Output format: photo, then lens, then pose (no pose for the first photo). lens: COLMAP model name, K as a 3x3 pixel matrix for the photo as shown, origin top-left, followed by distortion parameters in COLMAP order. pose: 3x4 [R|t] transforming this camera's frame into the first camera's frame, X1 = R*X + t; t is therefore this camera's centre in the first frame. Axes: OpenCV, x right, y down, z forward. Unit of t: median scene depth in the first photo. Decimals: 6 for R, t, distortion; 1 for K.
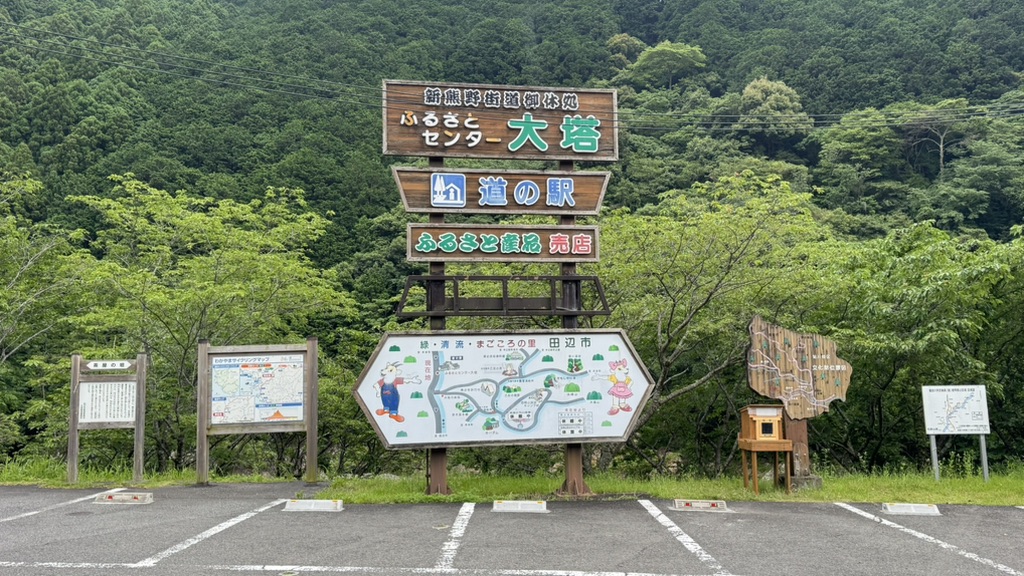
lens RADIAL K [[835.8, 0, 522.2], [0, 835.8, 307.4], [0, 0, 1]] dist [0.033173, 0.007090]
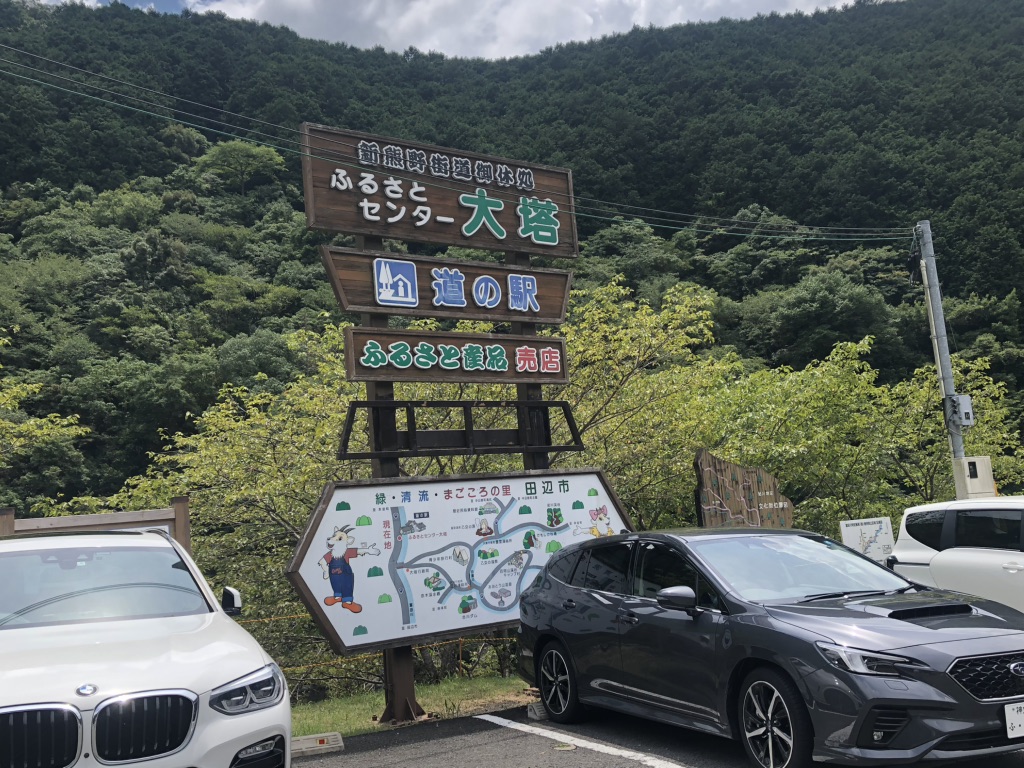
lens RADIAL K [[1009.9, 0, 511.3], [0, 1009.9, 395.1], [0, 0, 1]] dist [0.042259, 0.000000]
pose [[0.894417, -0.002482, 0.447227, -0.383544], [0.032905, 0.997640, -0.060270, 0.012166], [-0.446022, 0.068623, 0.892387, 0.179729]]
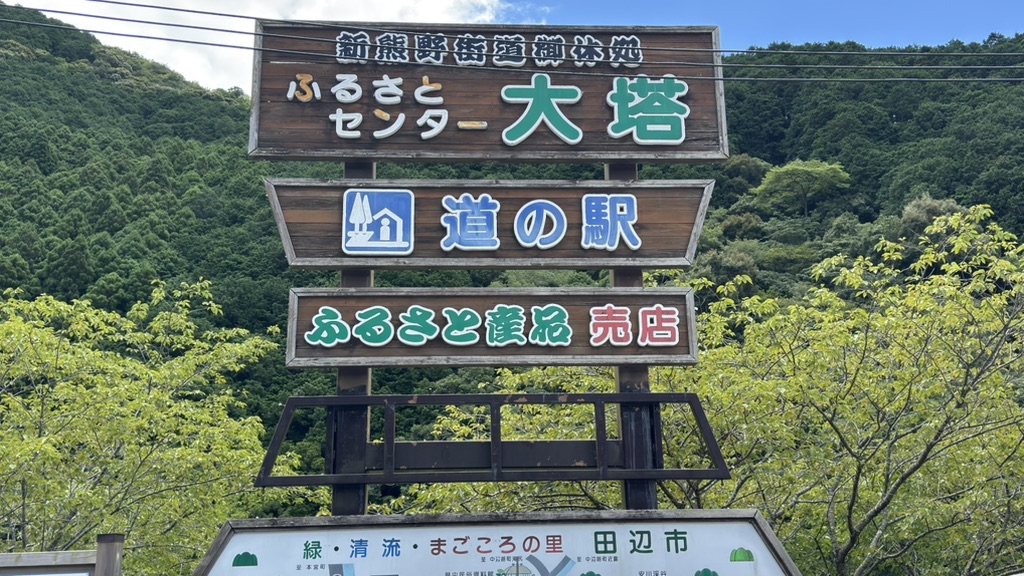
lens RADIAL K [[1010.5, 0, 521.0], [0, 1010.5, 281.4], [0, 0, 1]] dist [0.060807, 0.000000]
pose [[0.993919, -0.034031, -0.104727, 0.054795], [0.011385, 0.977710, -0.209652, 0.018812], [0.109528, 0.207184, 0.972151, 0.432635]]
